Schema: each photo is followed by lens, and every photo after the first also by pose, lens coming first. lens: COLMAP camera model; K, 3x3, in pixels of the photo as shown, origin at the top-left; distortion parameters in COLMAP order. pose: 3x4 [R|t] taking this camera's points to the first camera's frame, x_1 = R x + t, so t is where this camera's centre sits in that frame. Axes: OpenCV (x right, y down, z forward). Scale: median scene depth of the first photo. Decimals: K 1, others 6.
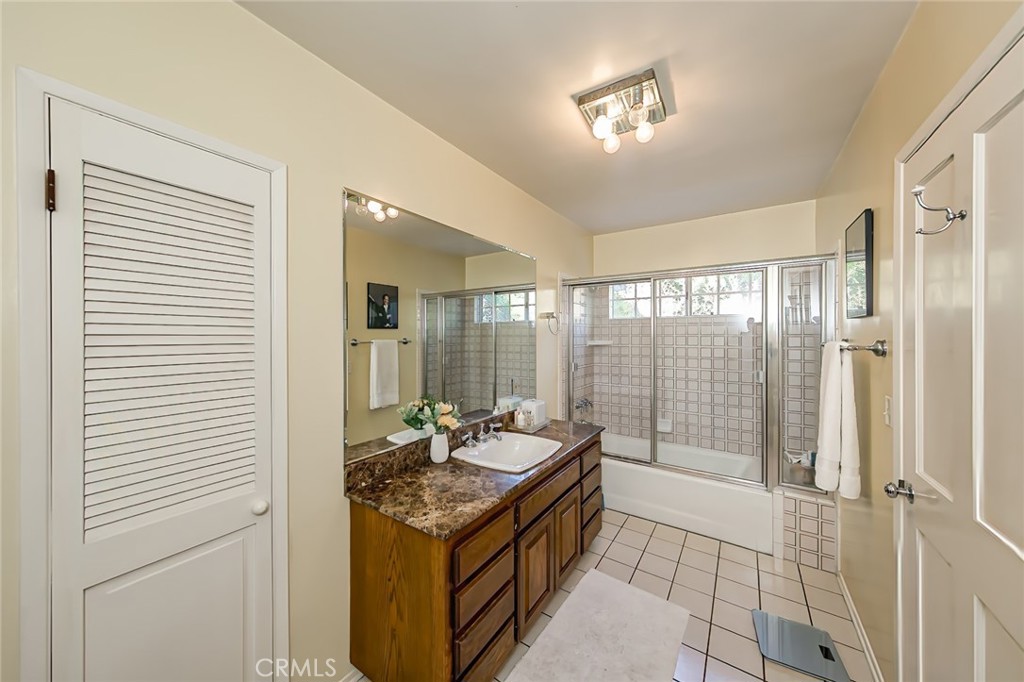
lens RADIAL K [[355.4, 0, 512.2], [0, 355.4, 336.2], [0, 0, 1]] dist [-0.002924, -0.000163]
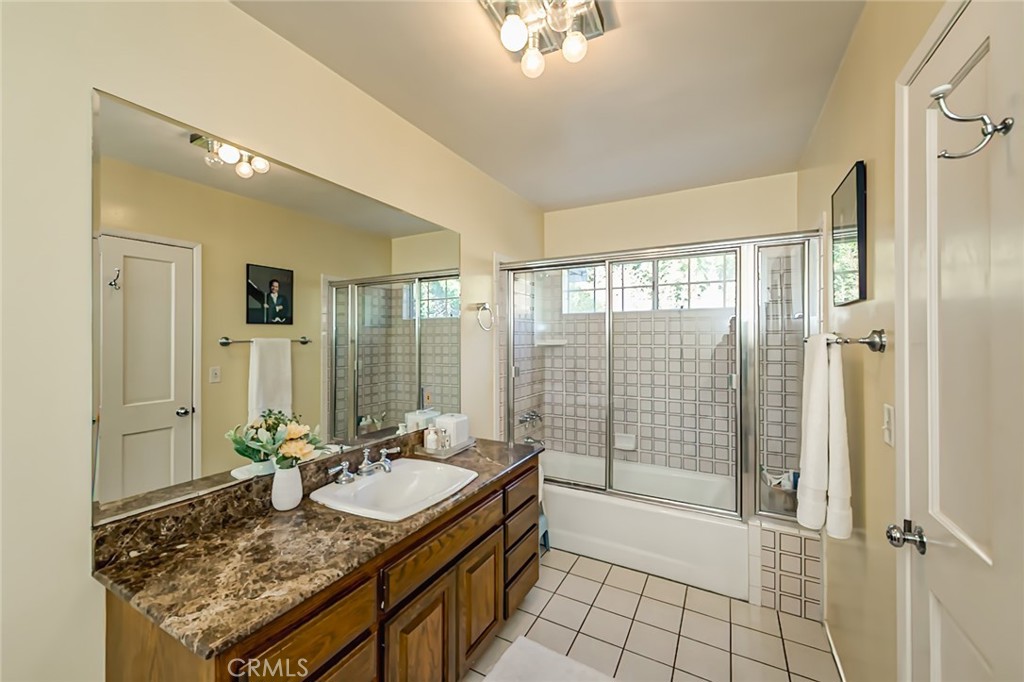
lens RADIAL K [[397.5, 0, 510.4], [0, 397.5, 338.8], [0, 0, 1]] dist [-0.002571, -0.001111]
pose [[0.996830, -0.002020, 0.079536, 0.126963], [0.002177, 0.999996, -0.001890, 0.019208], [-0.079531, 0.002057, 0.996830, 0.144678]]
